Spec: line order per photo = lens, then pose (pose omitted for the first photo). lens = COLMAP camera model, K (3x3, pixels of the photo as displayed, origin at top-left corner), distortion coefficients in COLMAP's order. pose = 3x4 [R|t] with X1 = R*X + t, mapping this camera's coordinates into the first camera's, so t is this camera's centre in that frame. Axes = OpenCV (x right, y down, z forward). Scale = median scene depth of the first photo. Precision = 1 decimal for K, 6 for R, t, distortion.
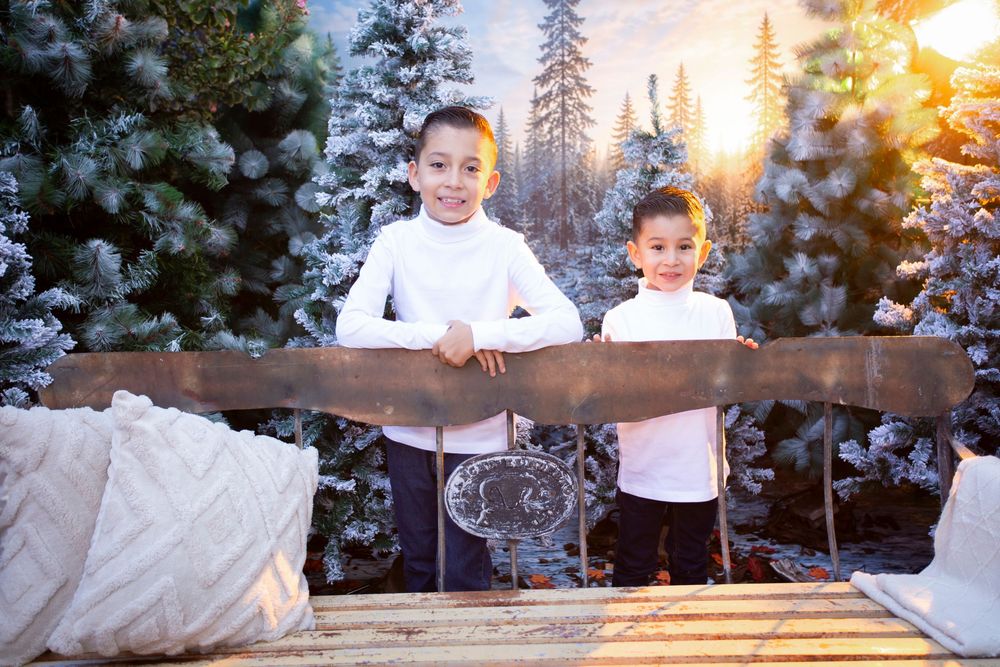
lens RADIAL K [[945.2, 0, 500.0], [0, 945.2, 333.5], [0, 0, 1]] dist [-0.014239, 0.102175]
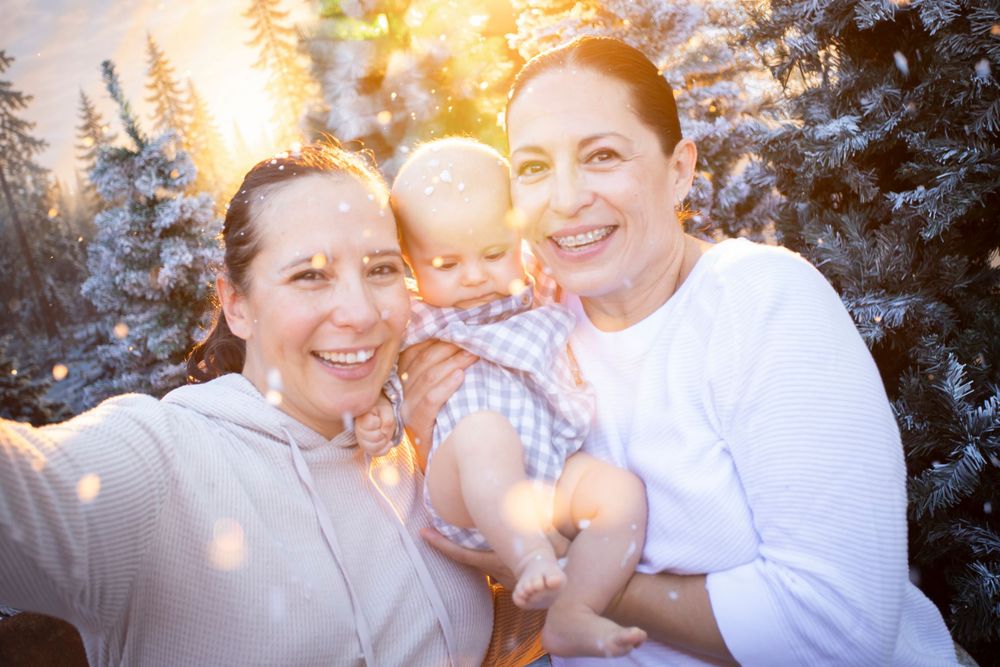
lens RADIAL K [[1122.3, 0, 480.8], [0, 1122.3, 320.9], [0, 0, 1]] dist [0.034419, 0.056470]
pose [[0.888163, -0.273901, 0.368977, 0.052001], [0.279212, 0.959392, 0.040092, -0.057270], [-0.364975, 0.067414, 0.928574, 0.179833]]
